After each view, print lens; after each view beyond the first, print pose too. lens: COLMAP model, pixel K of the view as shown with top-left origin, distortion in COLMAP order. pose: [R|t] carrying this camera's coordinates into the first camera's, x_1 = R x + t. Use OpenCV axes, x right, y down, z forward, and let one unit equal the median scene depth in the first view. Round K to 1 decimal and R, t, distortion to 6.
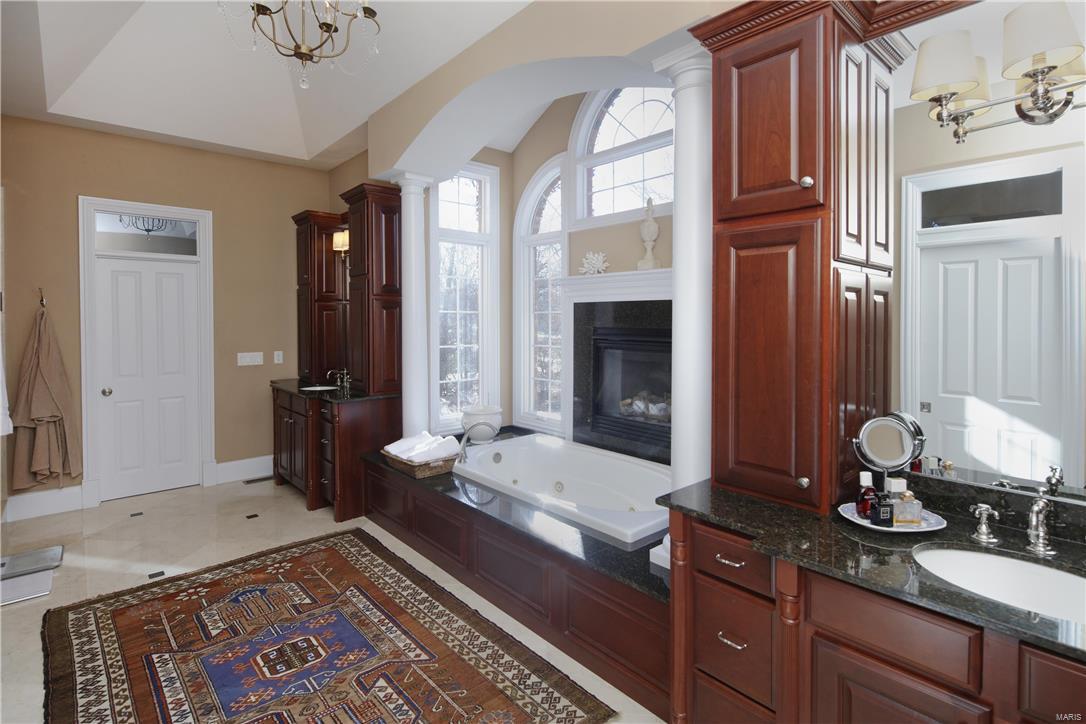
lens RADIAL K [[532.8, 0, 542.7], [0, 532.8, 325.5], [0, 0, 1]] dist [0.003167, -0.001007]
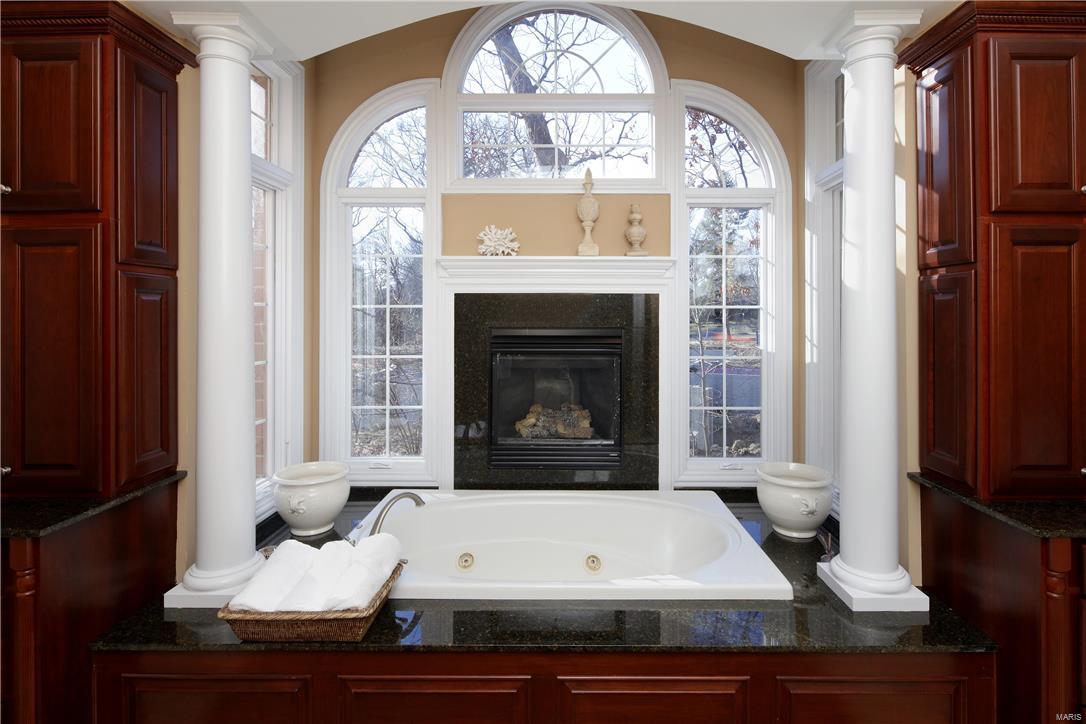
lens RADIAL K [[532.8, 0, 559.9], [0, 532.8, 314.3], [0, 0, 1]] dist [0.003167, -0.001007]
pose [[0.667990, 0.002714, 0.744166, -0.408403], [0.006513, 0.999934, -0.009493, -0.007301], [-0.744142, 0.011188, 0.667928, 0.452266]]
